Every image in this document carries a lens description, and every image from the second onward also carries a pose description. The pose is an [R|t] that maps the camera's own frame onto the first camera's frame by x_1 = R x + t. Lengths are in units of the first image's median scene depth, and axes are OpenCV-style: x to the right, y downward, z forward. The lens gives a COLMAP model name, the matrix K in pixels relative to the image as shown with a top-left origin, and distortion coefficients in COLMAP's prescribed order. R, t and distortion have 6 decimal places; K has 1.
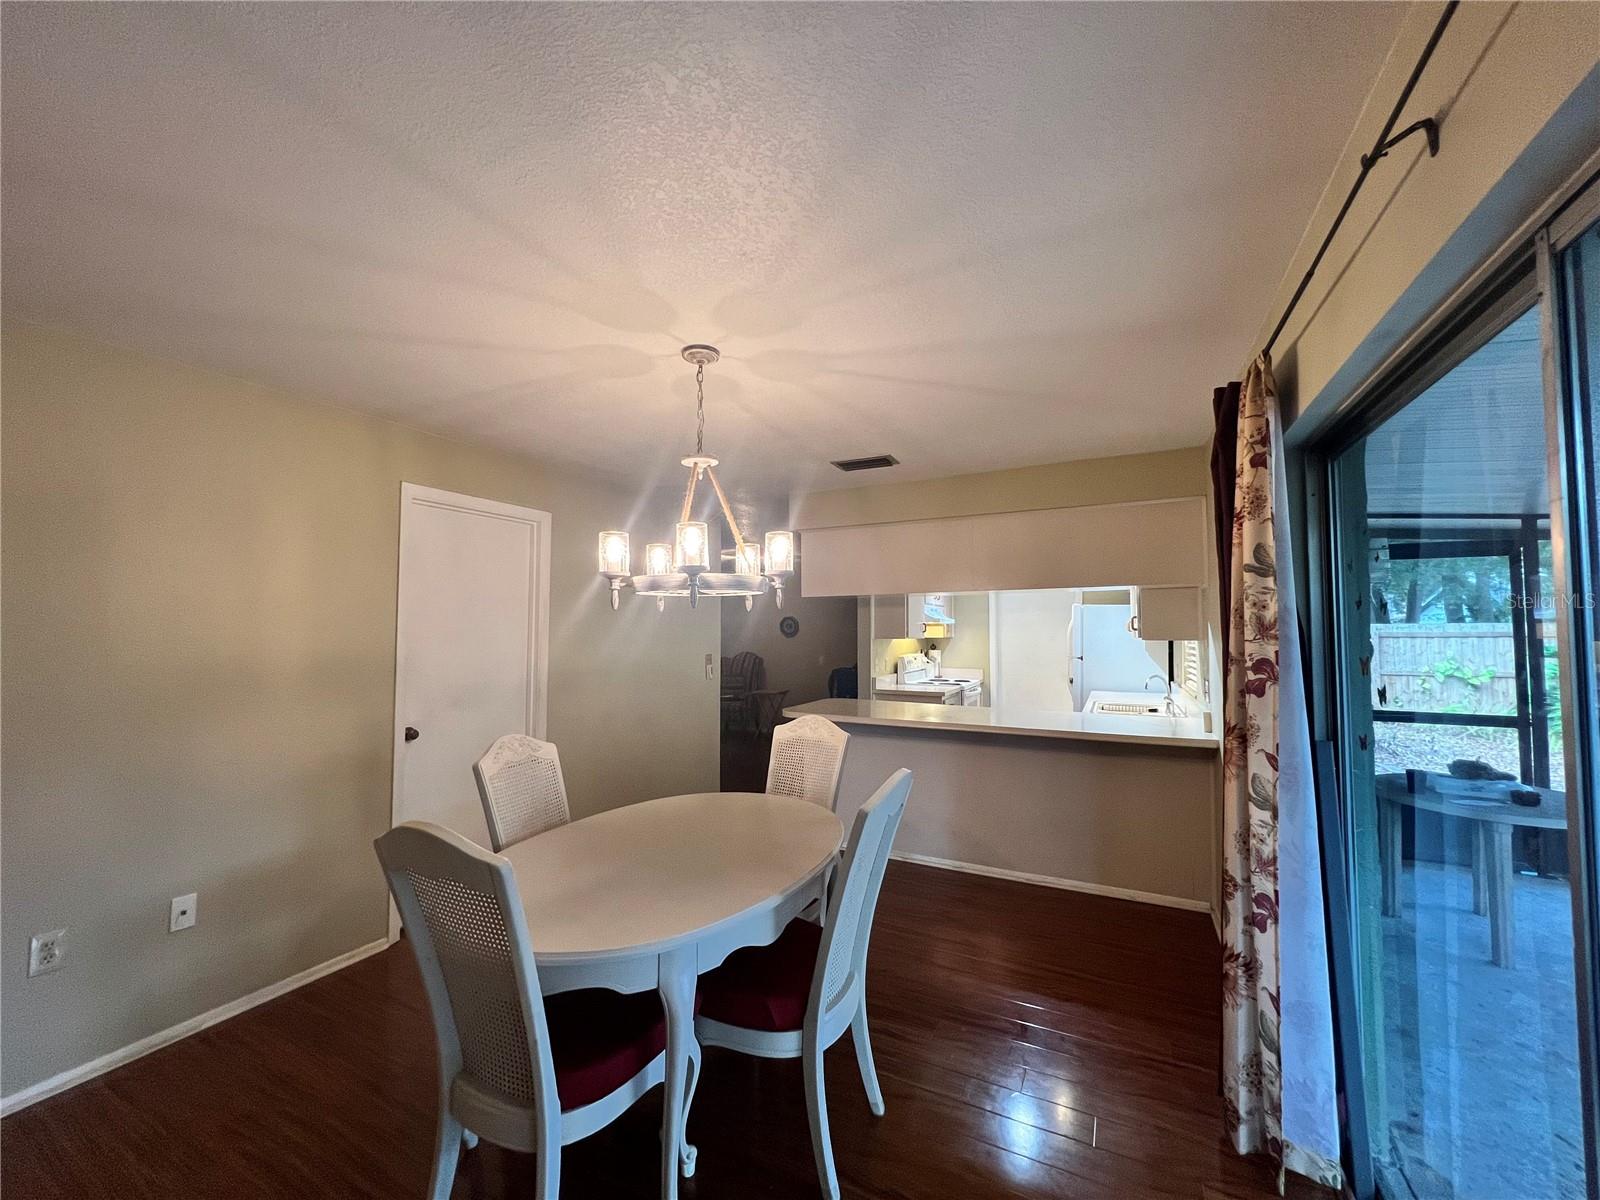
lens RADIAL K [[640.6, 0, 793.6], [0, 640.6, 602.6], [0, 0, 1]] dist [-0.001800, -0.000382]
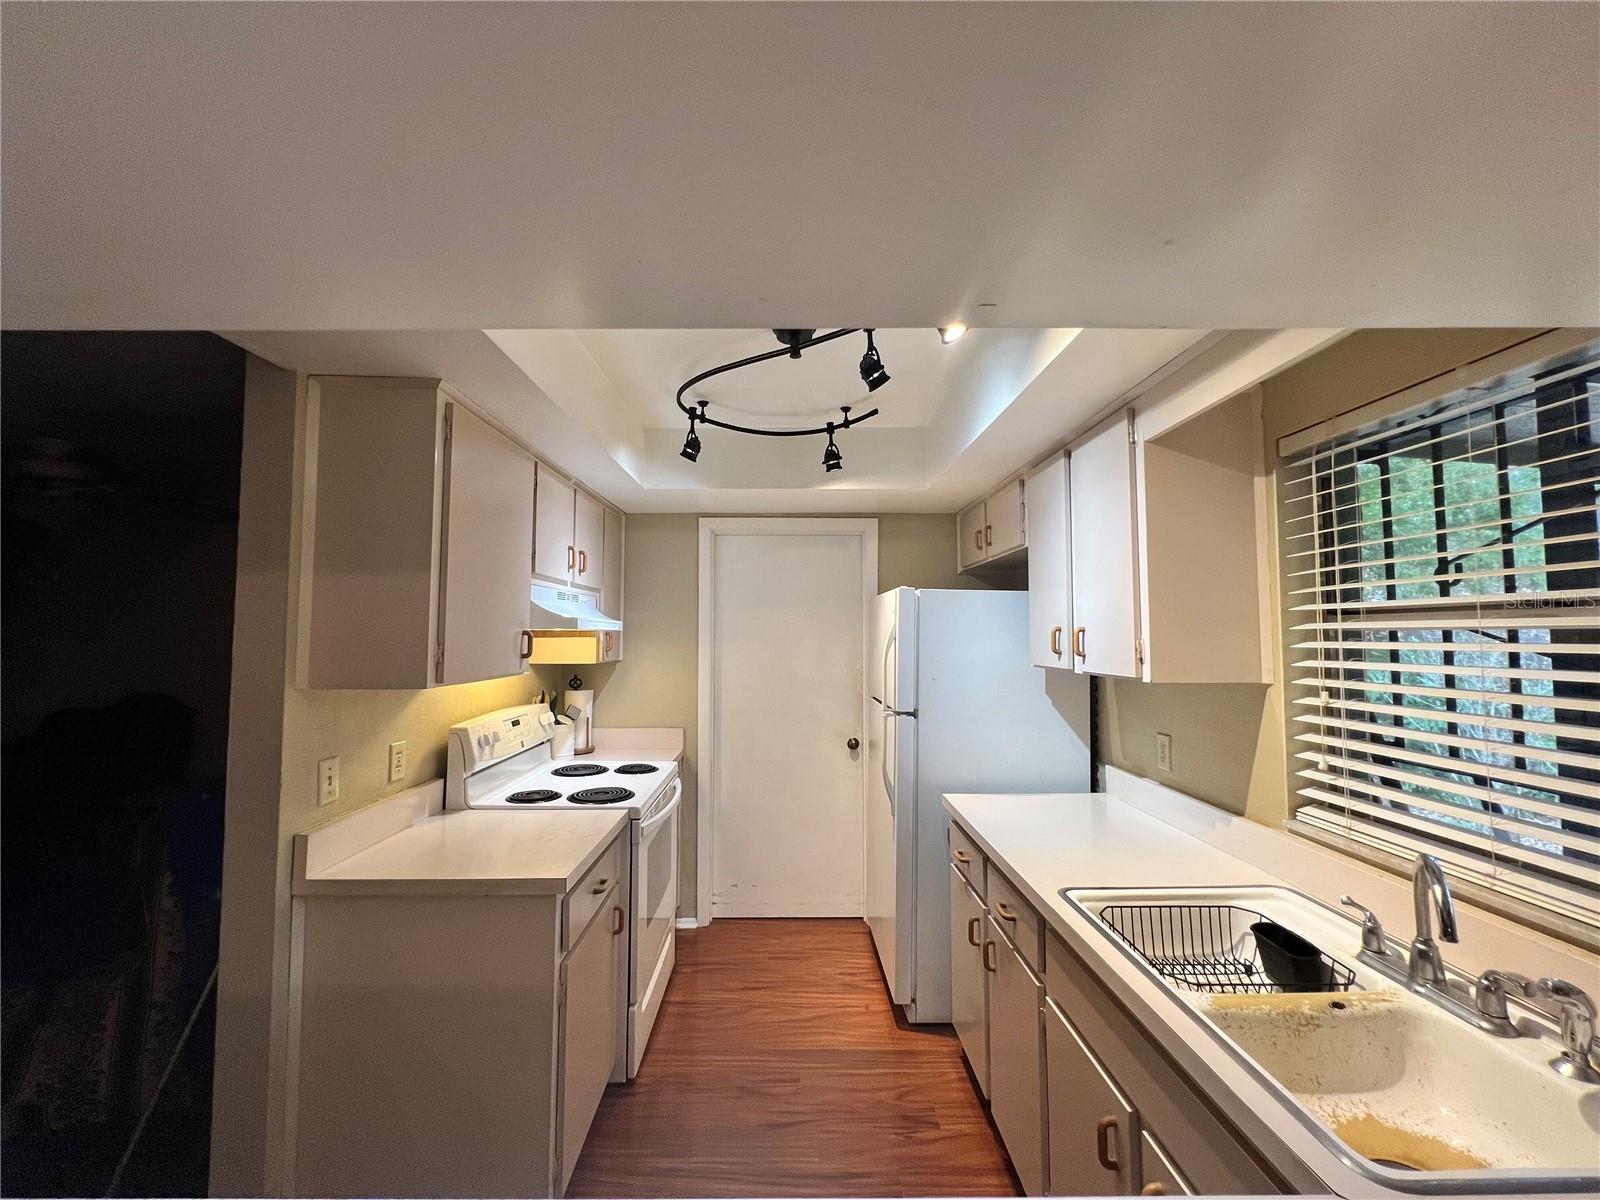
lens RADIAL K [[640.6, 0, 793.6], [0, 640.6, 602.6], [0, 0, 1]] dist [-0.001800, -0.000382]
pose [[0.892012, 0.019605, 0.451587, 0.171895], [-0.018394, 0.999806, -0.007071, 0.016042], [-0.451638, -0.001999, 0.892199, 0.610984]]
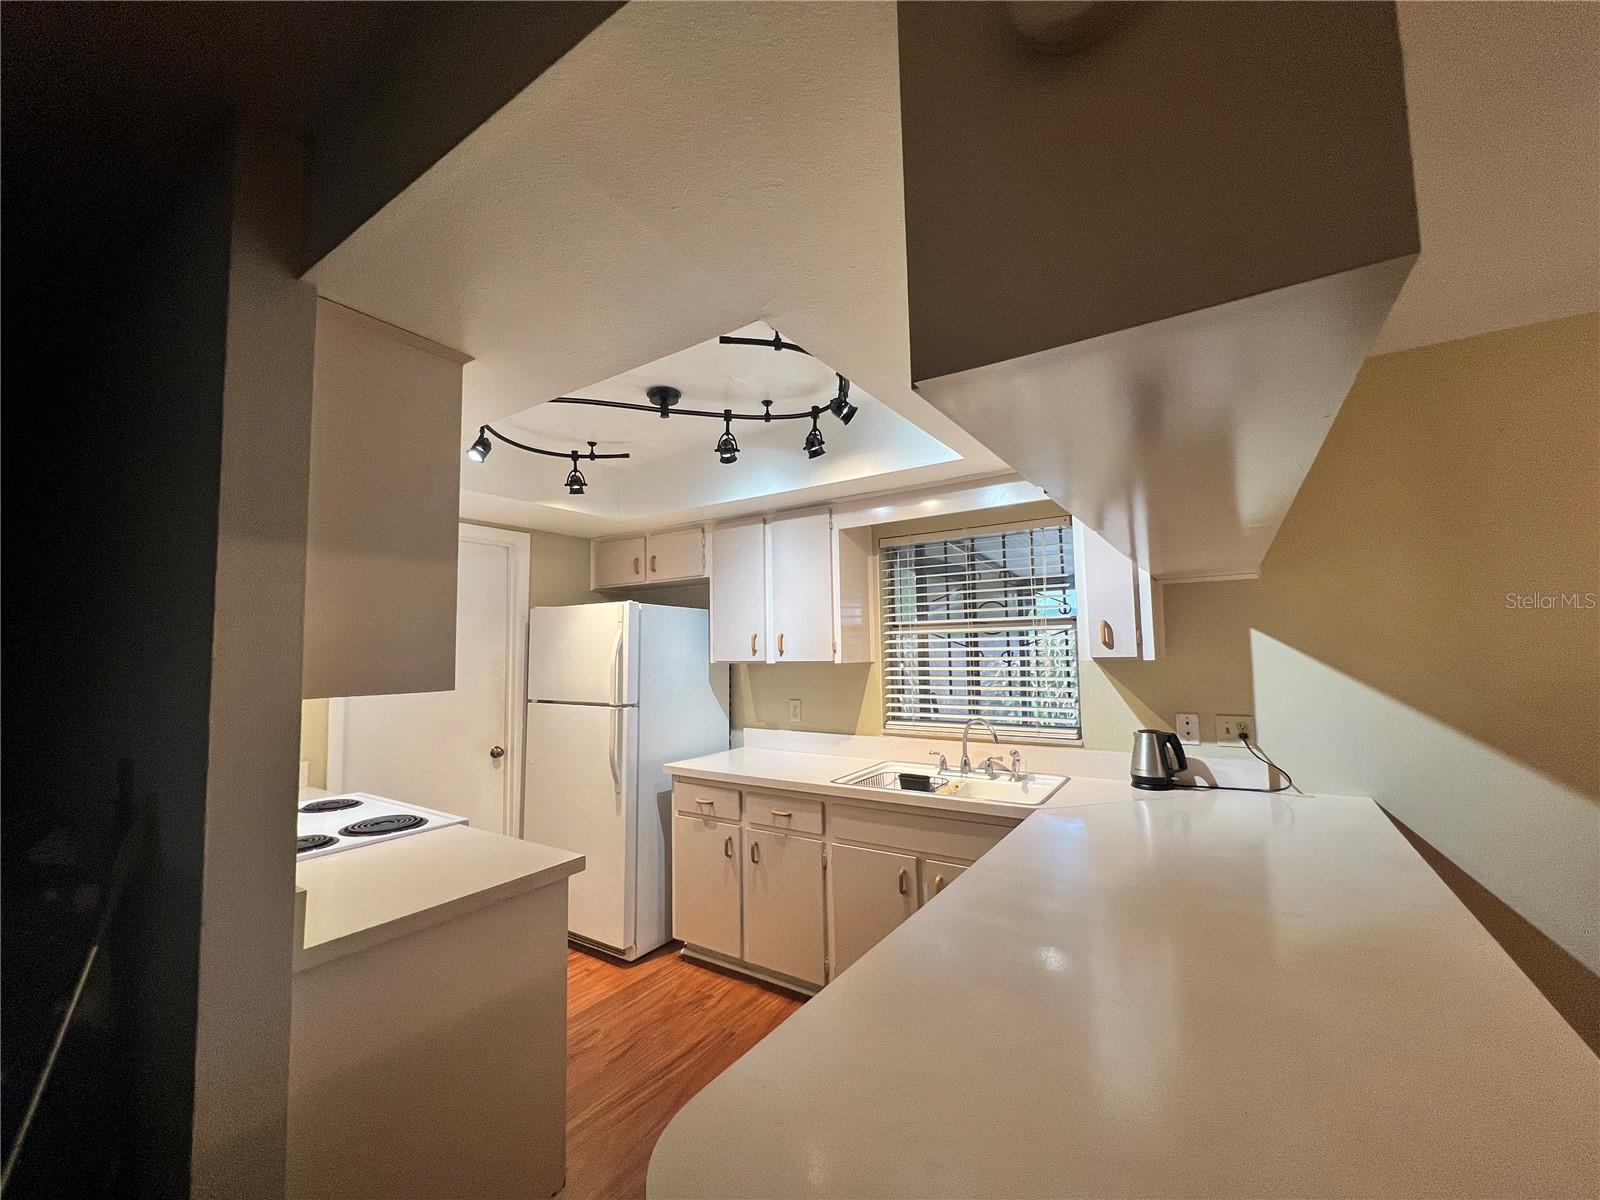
lens RADIAL K [[640.6, 0, 793.6], [0, 640.6, 602.6], [0, 0, 1]] dist [-0.001800, -0.000382]
pose [[0.138686, 0.065742, 0.988152, -0.050960], [-0.028667, 0.997643, -0.062350, 0.030051], [-0.989921, -0.019681, 0.140243, 0.746588]]
